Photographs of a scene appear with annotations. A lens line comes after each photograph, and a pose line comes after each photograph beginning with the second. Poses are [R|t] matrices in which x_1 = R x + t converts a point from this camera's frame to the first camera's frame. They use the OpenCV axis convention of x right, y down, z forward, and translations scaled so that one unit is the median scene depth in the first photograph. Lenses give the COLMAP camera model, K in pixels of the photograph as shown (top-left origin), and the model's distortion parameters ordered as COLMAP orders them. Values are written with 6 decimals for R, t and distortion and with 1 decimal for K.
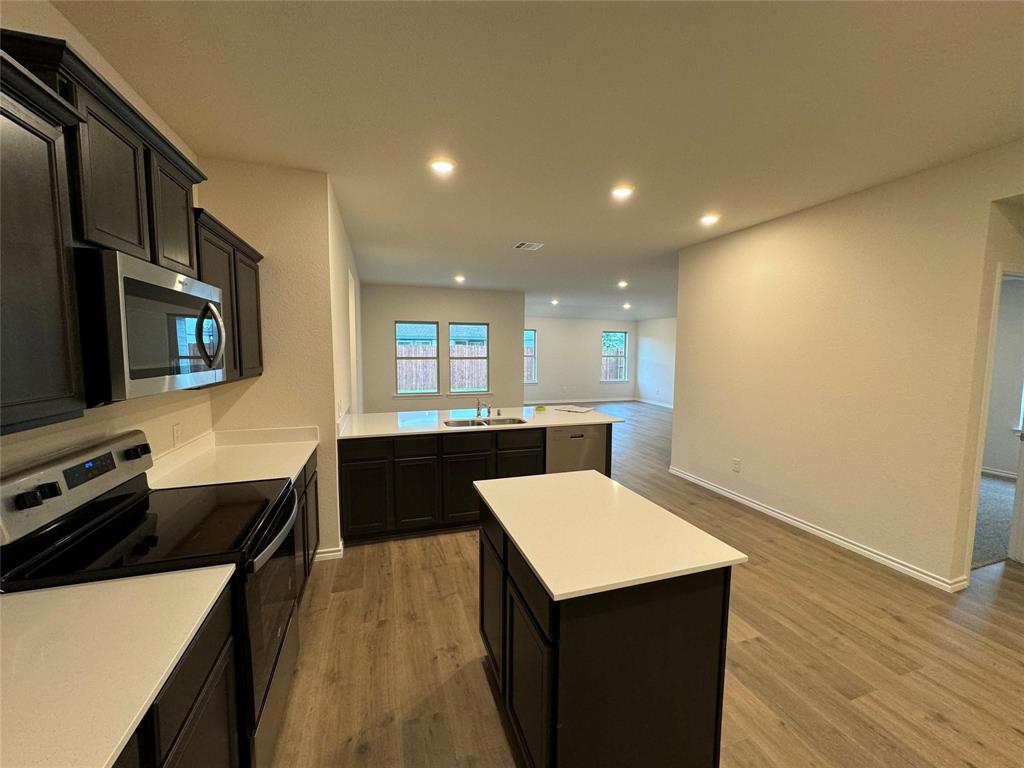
lens RADIAL K [[408.2, 0, 514.0], [0, 408.2, 385.7], [0, 0, 1]] dist [-0.000776, 0.000052]
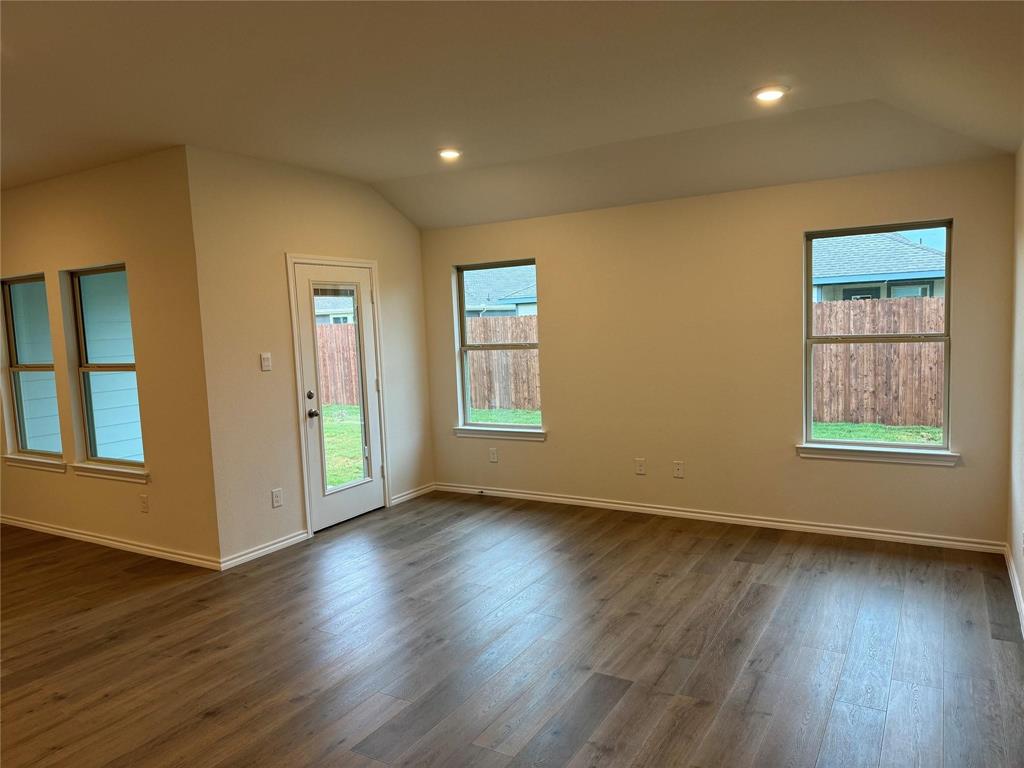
lens RADIAL K [[710.4, 0, 510.1], [0, 710.4, 384.1], [0, 0, 1]] dist [0.107986, -0.143886]
pose [[0.648018, 0.033241, -0.760900, 1.271745], [-0.021061, 0.999447, 0.025725, -0.164660], [0.761334, -0.000645, 0.648360, 1.837620]]
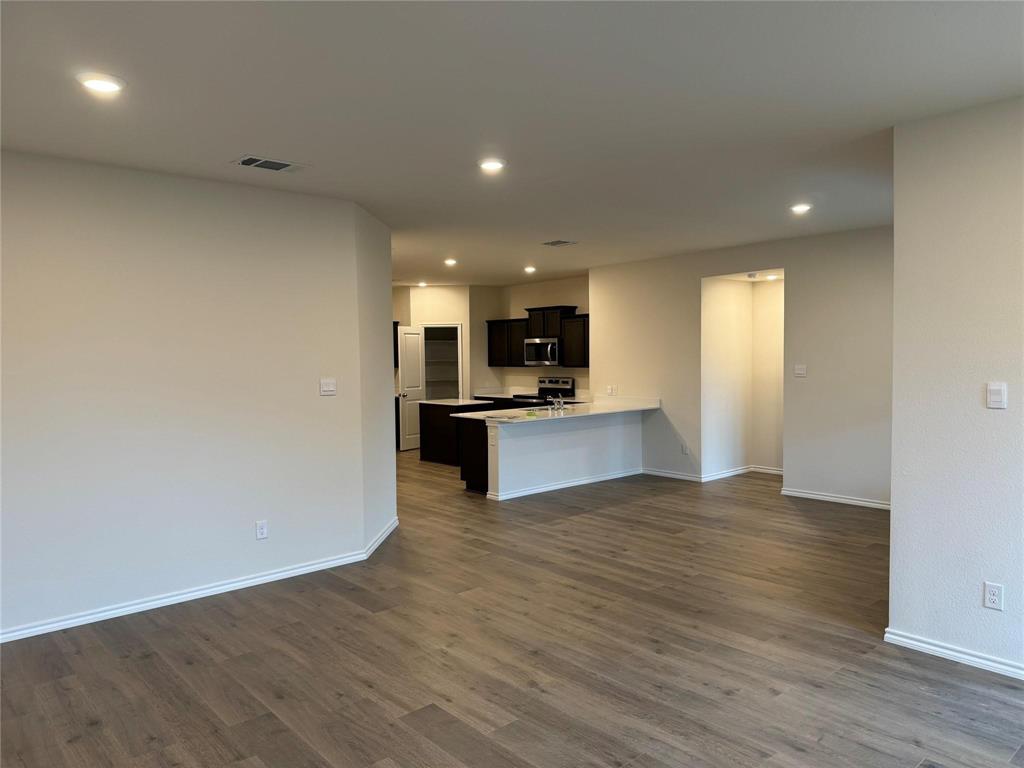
lens RADIAL K [[710.4, 0, 510.1], [0, 710.4, 384.1], [0, 0, 1]] dist [0.107986, -0.143886]
pose [[-0.922377, 0.023657, -0.385566, 0.895988], [-0.026421, 0.991922, 0.124067, -0.266569], [0.385387, 0.124624, -0.914301, 2.906835]]
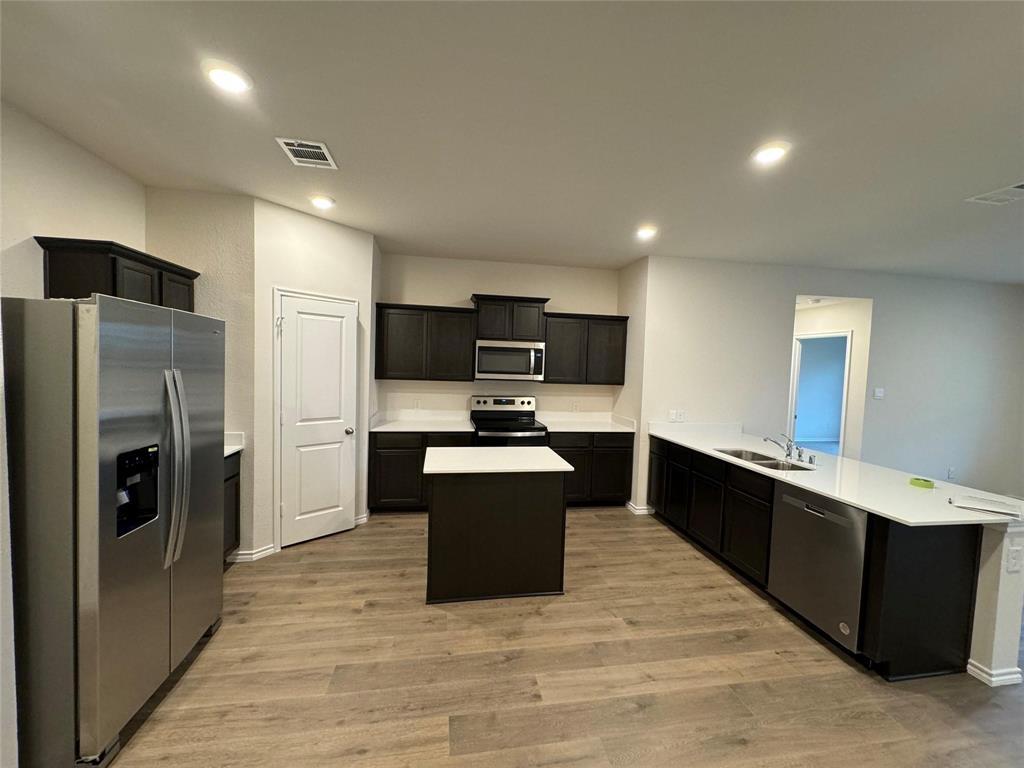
lens RADIAL K [[406.1, 0, 510.1], [0, 406.1, 384.9], [0, 0, 1]] dist [-0.001828, 0.000102]
pose [[-0.152904, 0.042980, -0.987306, 0.797166], [-0.122239, 0.990559, 0.062053, -0.051399], [0.980652, 0.130175, -0.146207, 0.541193]]
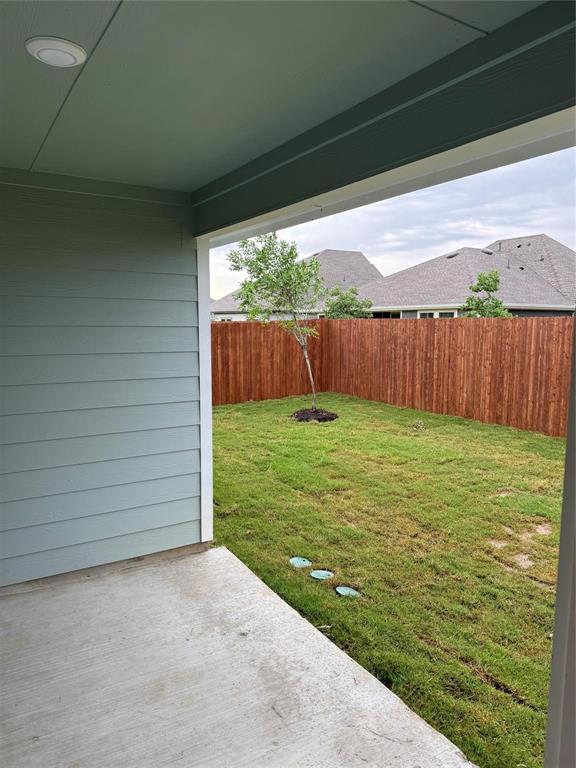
lens RADIAL K [[532.8, 0, 288.1], [0, 532.8, 387.3], [0, 0, 1]] dist [0.107986, -0.143886]
pose [[0.222258, 0.113610, -0.968346, 0.065828], [-0.091432, 0.991240, 0.095310, -0.232109], [0.970691, 0.067354, 0.230699, 2.450297]]
